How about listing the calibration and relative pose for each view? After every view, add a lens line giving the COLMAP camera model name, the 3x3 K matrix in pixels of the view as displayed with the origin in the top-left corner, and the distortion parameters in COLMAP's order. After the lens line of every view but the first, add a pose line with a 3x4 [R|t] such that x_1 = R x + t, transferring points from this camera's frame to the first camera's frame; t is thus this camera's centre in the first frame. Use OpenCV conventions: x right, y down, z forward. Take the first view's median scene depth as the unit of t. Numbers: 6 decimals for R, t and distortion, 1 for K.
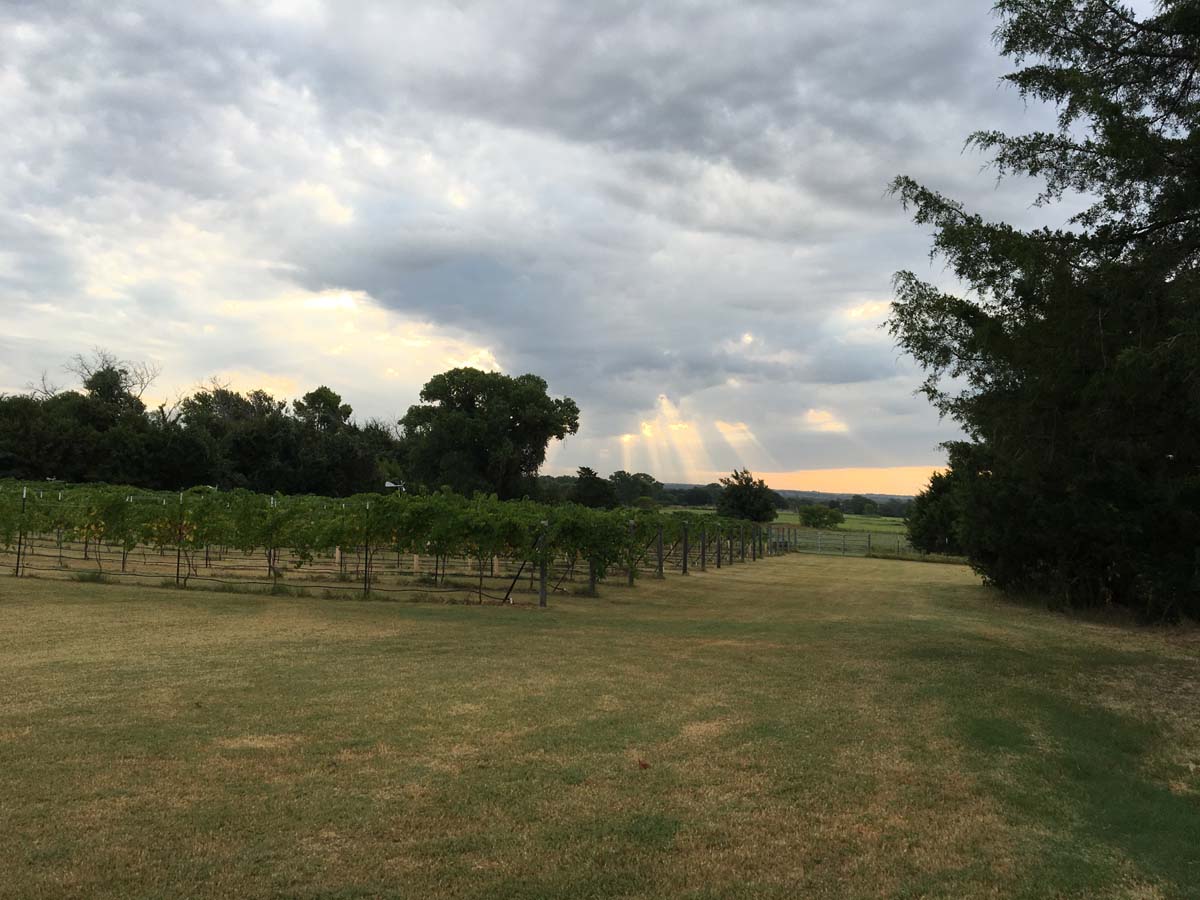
lens RADIAL K [[1007.7, 0, 599.5], [0, 1007.7, 442.6], [0, 0, 1]] dist [0.064393, -0.018039]
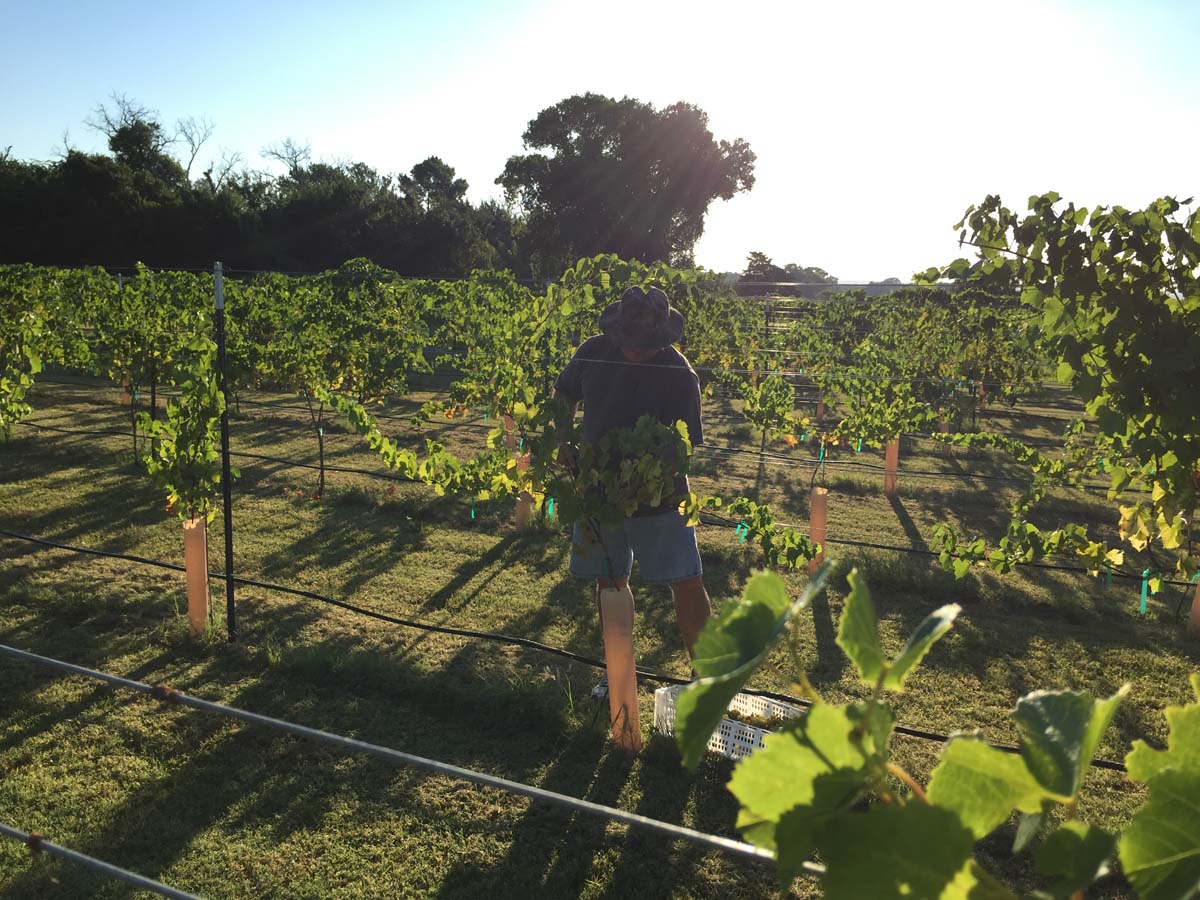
lens RADIAL K [[1035.9, 0, 600.9], [0, 1035.9, 451.7], [0, 0, 1]] dist [0.081848, -0.109434]
pose [[0.988254, 0.015887, -0.151993, -0.011723], [0.015016, 0.979673, 0.200036, 0.016950], [0.152082, -0.199969, 0.967927, 0.235830]]
